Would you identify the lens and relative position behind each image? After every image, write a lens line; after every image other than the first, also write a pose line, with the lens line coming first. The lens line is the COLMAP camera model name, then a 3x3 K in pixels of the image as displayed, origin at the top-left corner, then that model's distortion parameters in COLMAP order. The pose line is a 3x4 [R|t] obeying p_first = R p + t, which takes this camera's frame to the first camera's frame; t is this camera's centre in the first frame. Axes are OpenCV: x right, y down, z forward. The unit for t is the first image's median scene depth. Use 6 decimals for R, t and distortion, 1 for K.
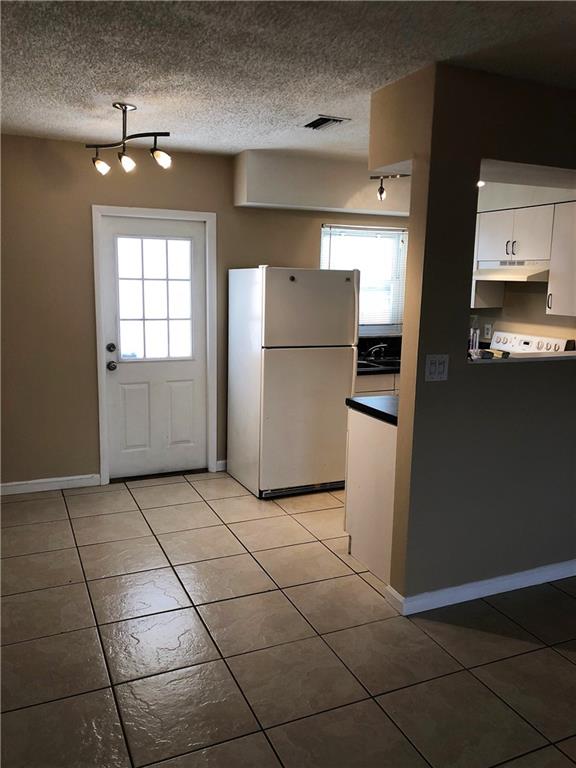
lens RADIAL K [[632.9, 0, 288.0], [0, 632.9, 384.0], [0, 0, 1]] dist [0.037408, -0.040628]
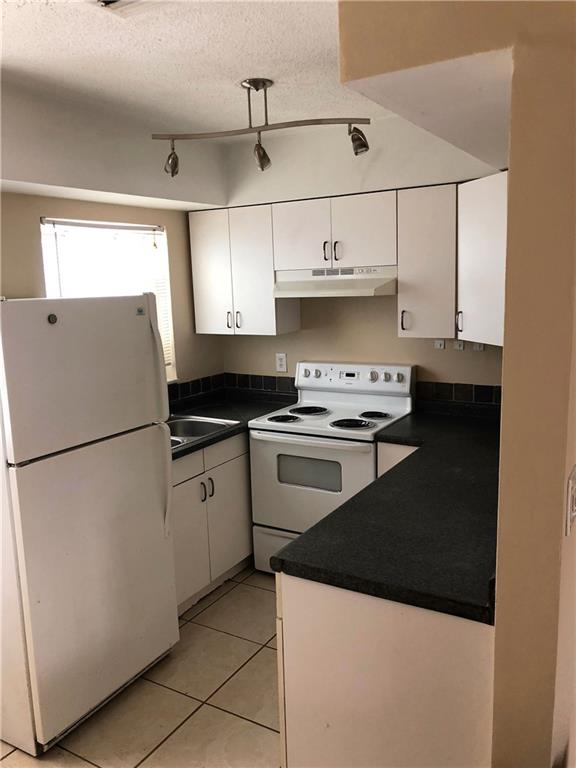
lens RADIAL K [[636.9, 0, 291.5], [0, 636.9, 382.7], [0, 0, 1]] dist [0.034185, -0.049353]
pose [[0.812625, -0.141384, 0.565377, -0.145823], [0.149900, 0.988194, 0.031663, -0.112405], [-0.563179, 0.059020, 0.824225, 0.512834]]
